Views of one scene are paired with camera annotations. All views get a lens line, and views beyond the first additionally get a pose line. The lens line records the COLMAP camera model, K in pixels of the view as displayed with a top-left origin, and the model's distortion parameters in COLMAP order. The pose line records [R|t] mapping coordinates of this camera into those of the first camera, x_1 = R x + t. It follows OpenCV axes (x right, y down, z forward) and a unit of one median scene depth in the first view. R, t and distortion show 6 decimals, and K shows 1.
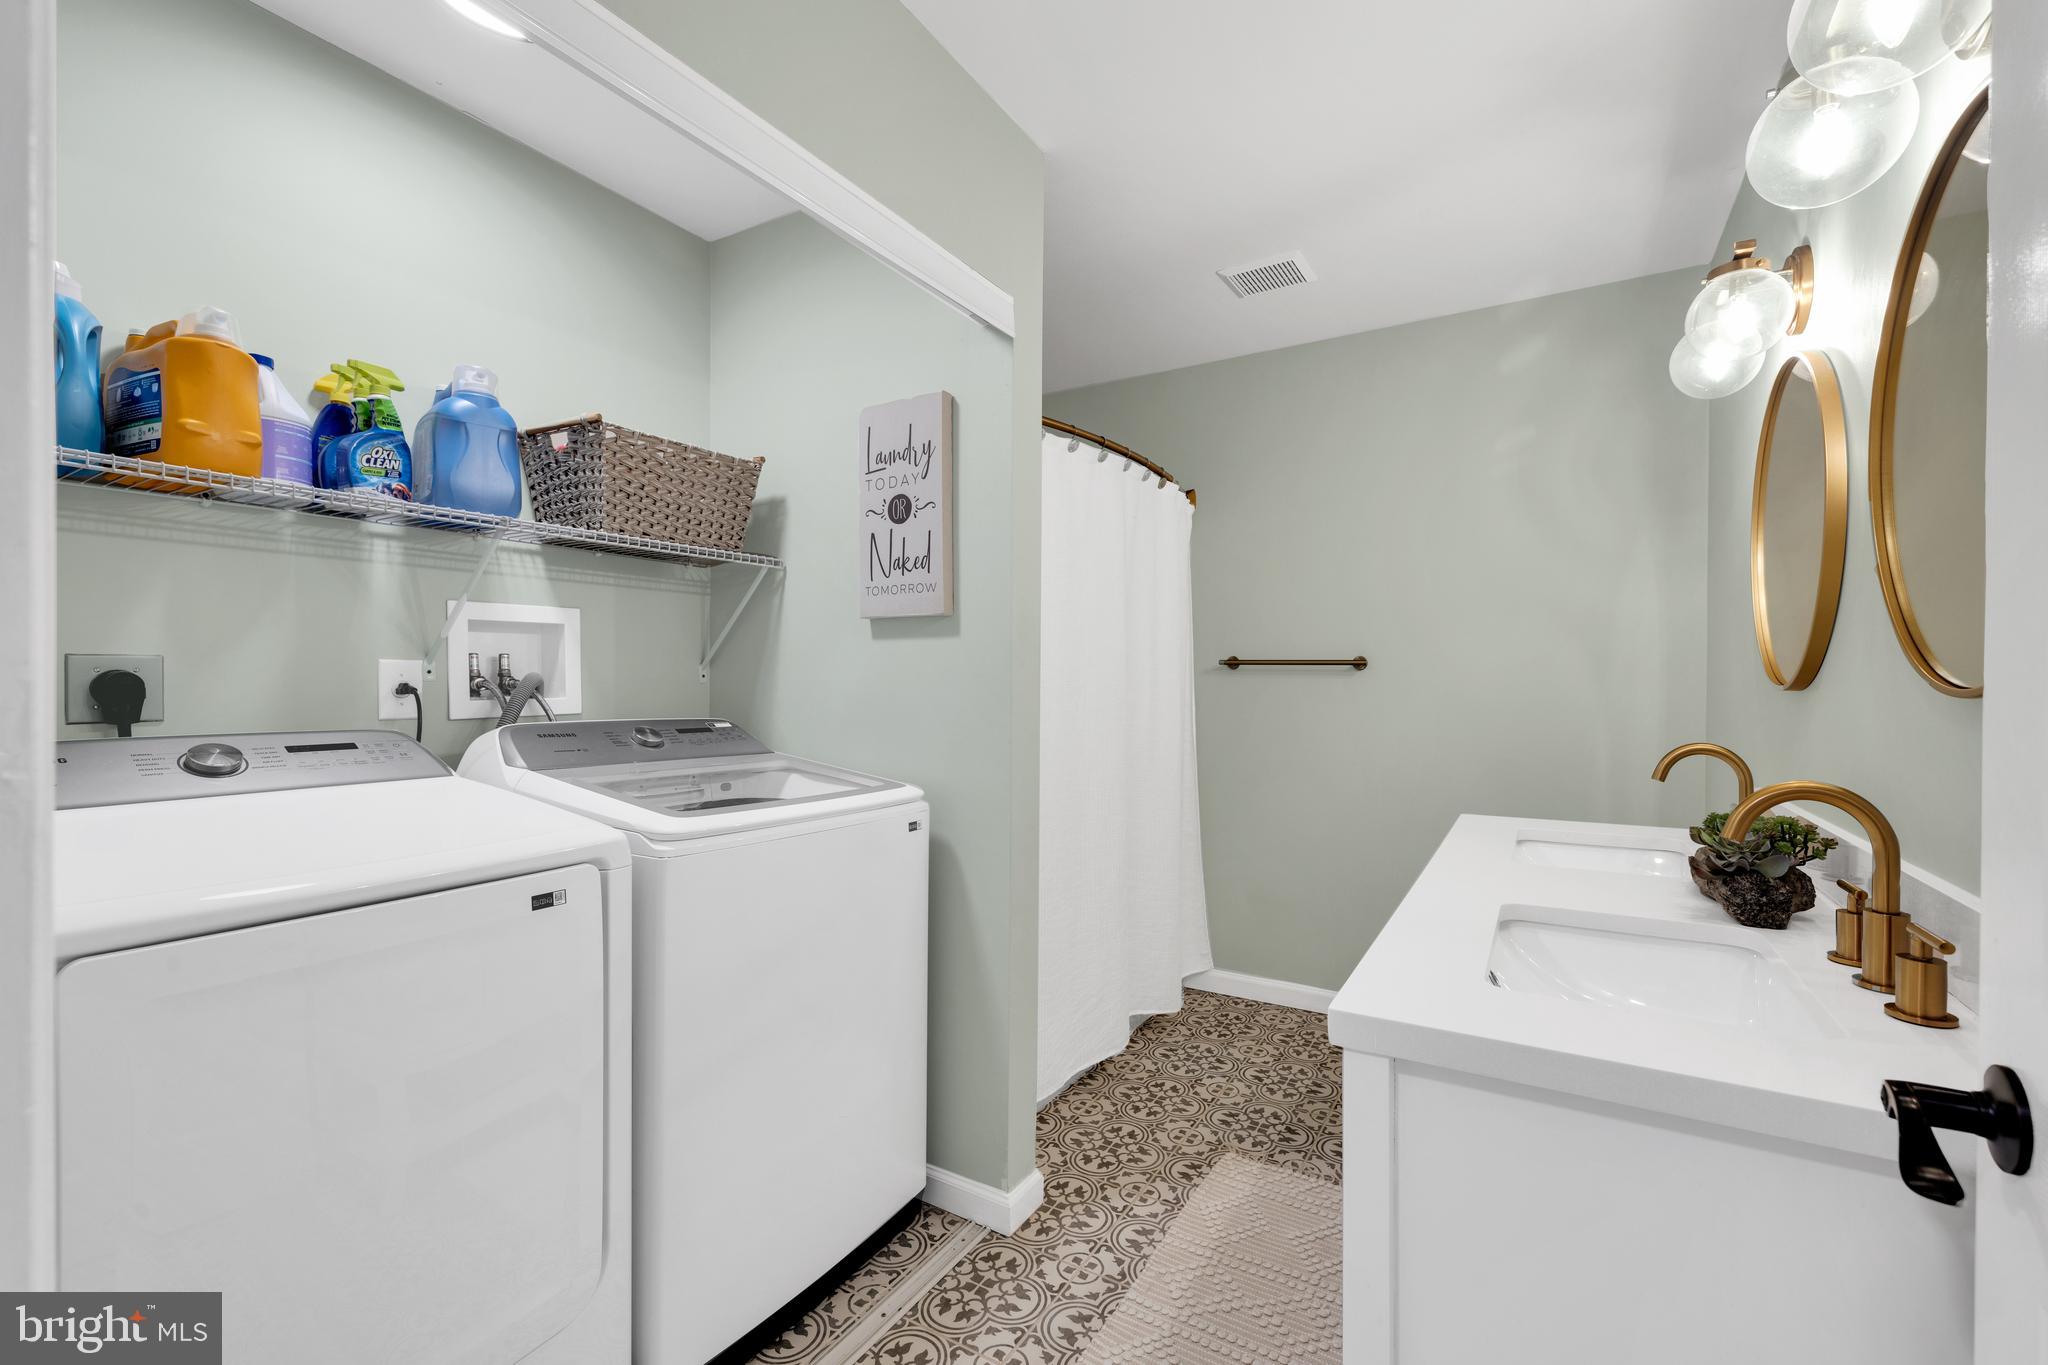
lens RADIAL K [[881.2, 0, 1038.5], [0, 881.2, 681.3], [0, 0, 1]] dist [-0.000079, -0.000062]
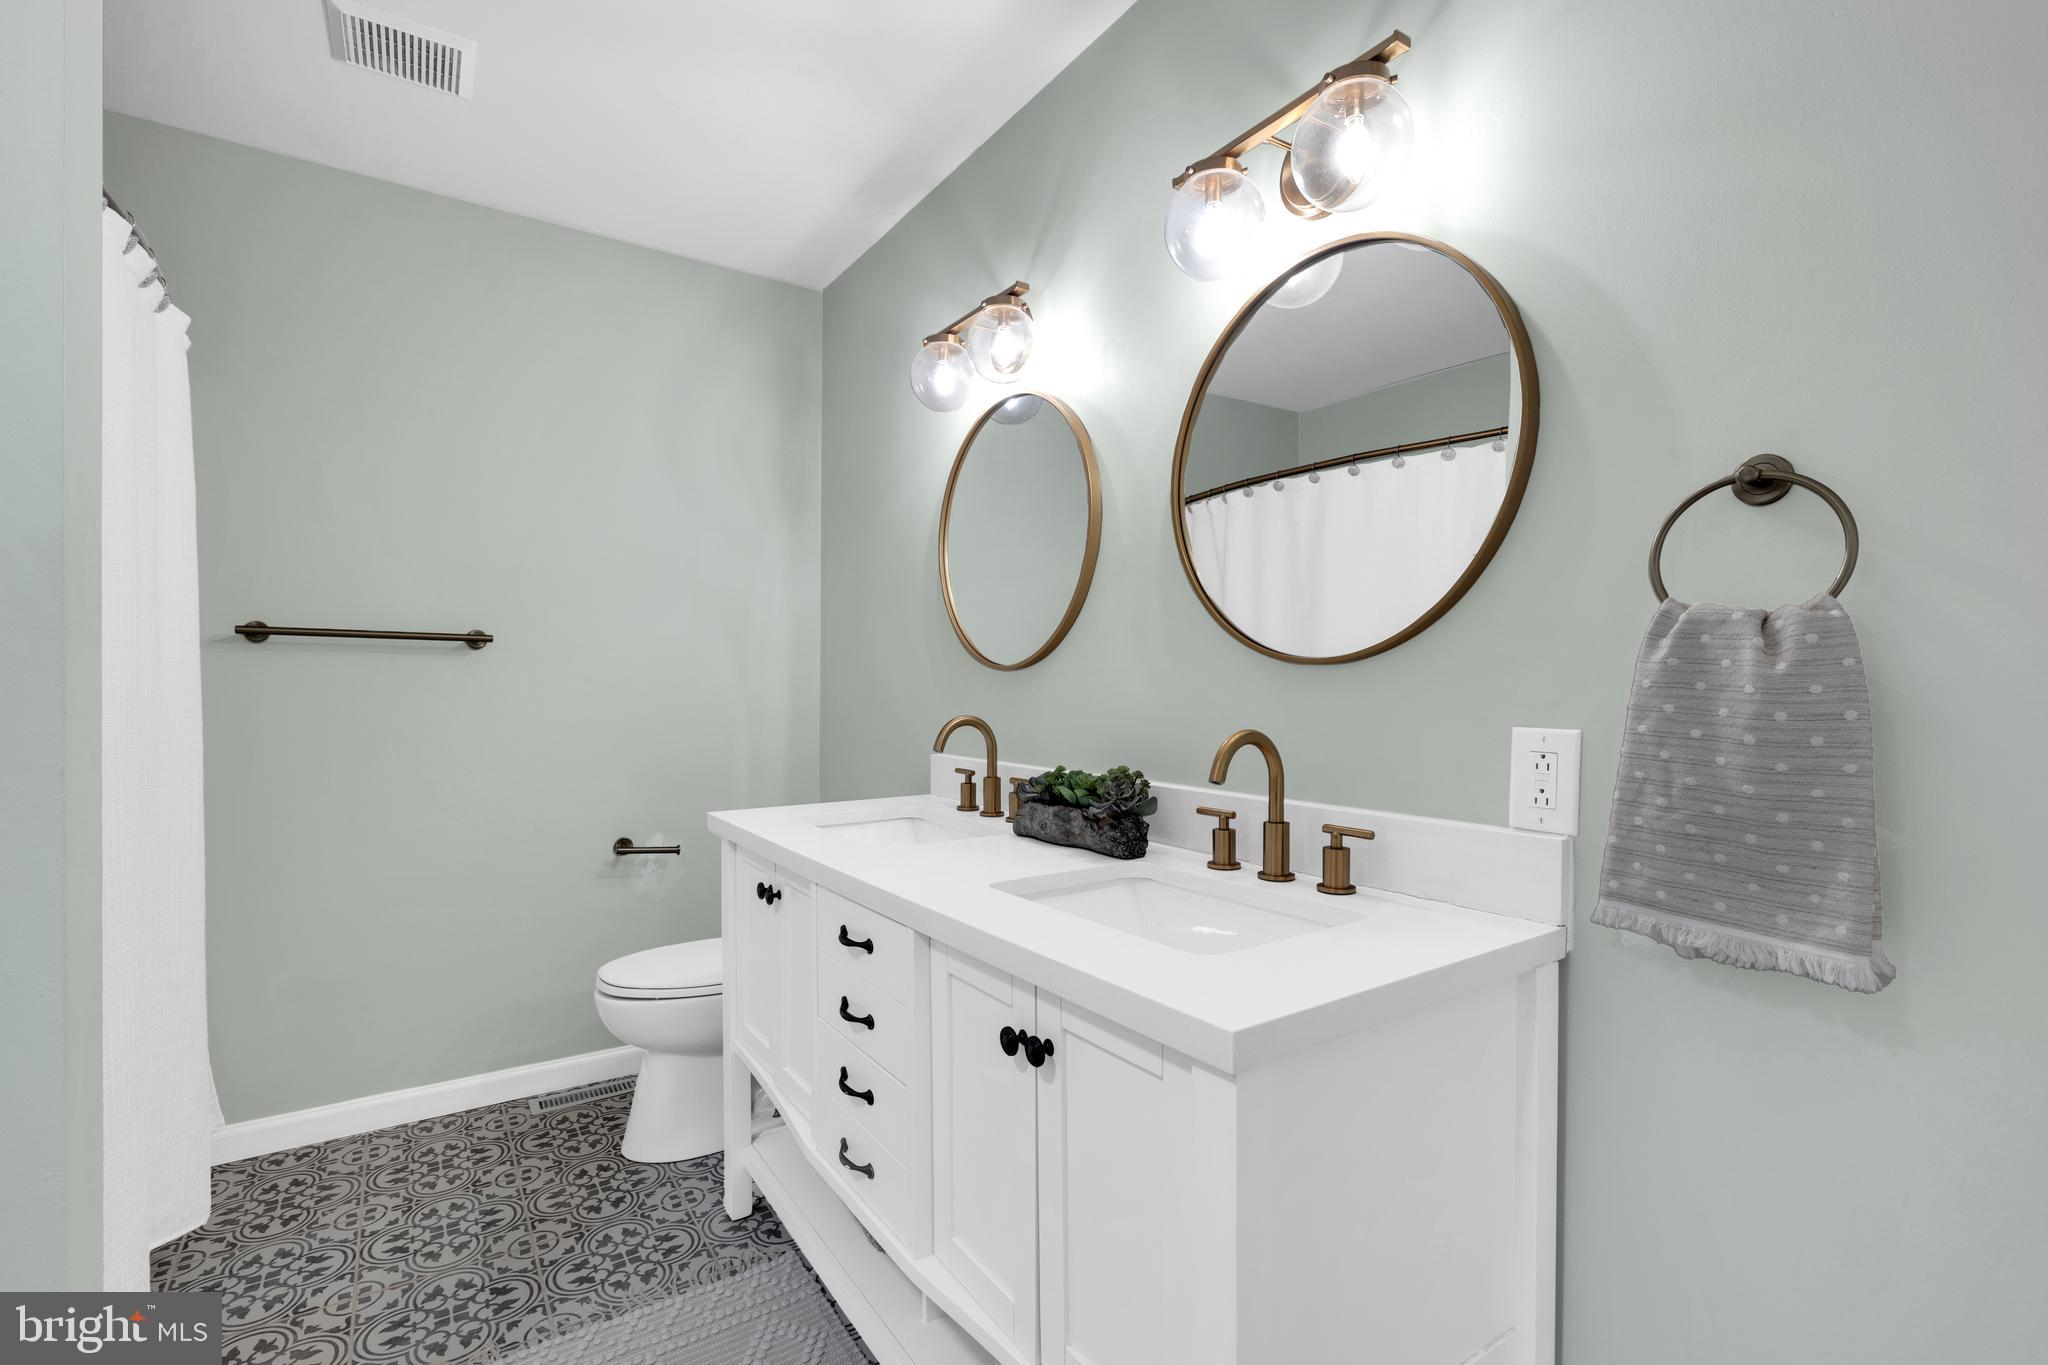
lens RADIAL K [[915.4, 0, 1023.7], [0, 915.4, 694.5], [0, 0, 1]] dist [-0.000285, 0.000064]
pose [[0.423781, -0.013853, 0.905659, -0.175341], [-0.002005, 0.999866, 0.016232, 0.015625], [-0.905763, -0.008694, 0.423696, 0.279054]]
